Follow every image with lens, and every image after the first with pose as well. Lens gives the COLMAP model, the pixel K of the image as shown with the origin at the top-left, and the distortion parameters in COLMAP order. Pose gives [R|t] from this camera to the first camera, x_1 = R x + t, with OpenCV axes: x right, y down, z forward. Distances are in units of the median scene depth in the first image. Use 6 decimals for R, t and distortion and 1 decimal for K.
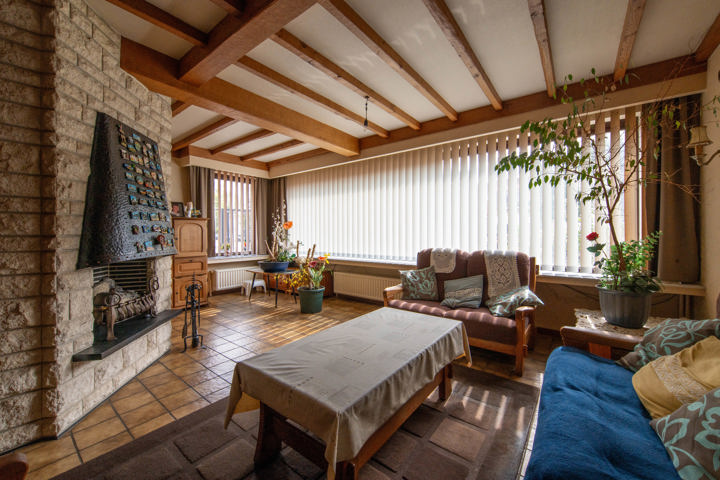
lens RADIAL K [[286.6, 0, 357.7], [0, 286.6, 234.5], [0, 0, 1]] dist [0.001533, 0.000199]
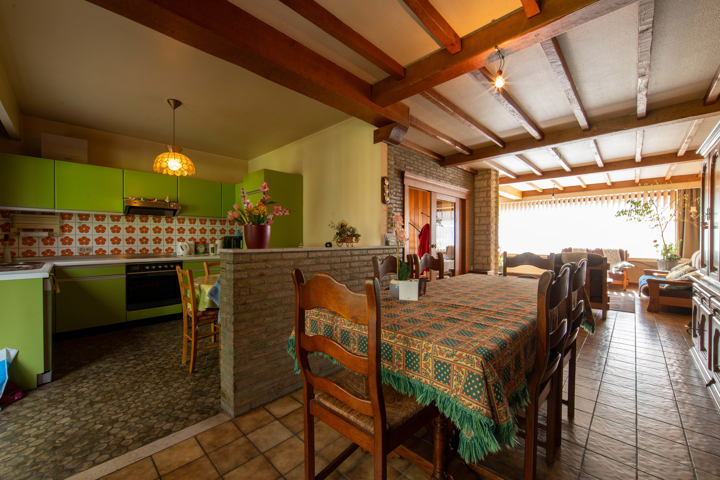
lens RADIAL K [[286.6, 0, 361.6], [0, 286.6, 244.7], [0, 0, 1]] dist [0.001533, 0.000199]
pose [[0.995031, 0.006668, -0.099337, -1.453597], [-0.006032, 0.999959, 0.006695, 0.033831], [0.099378, -0.006063, 0.995031, -1.719734]]
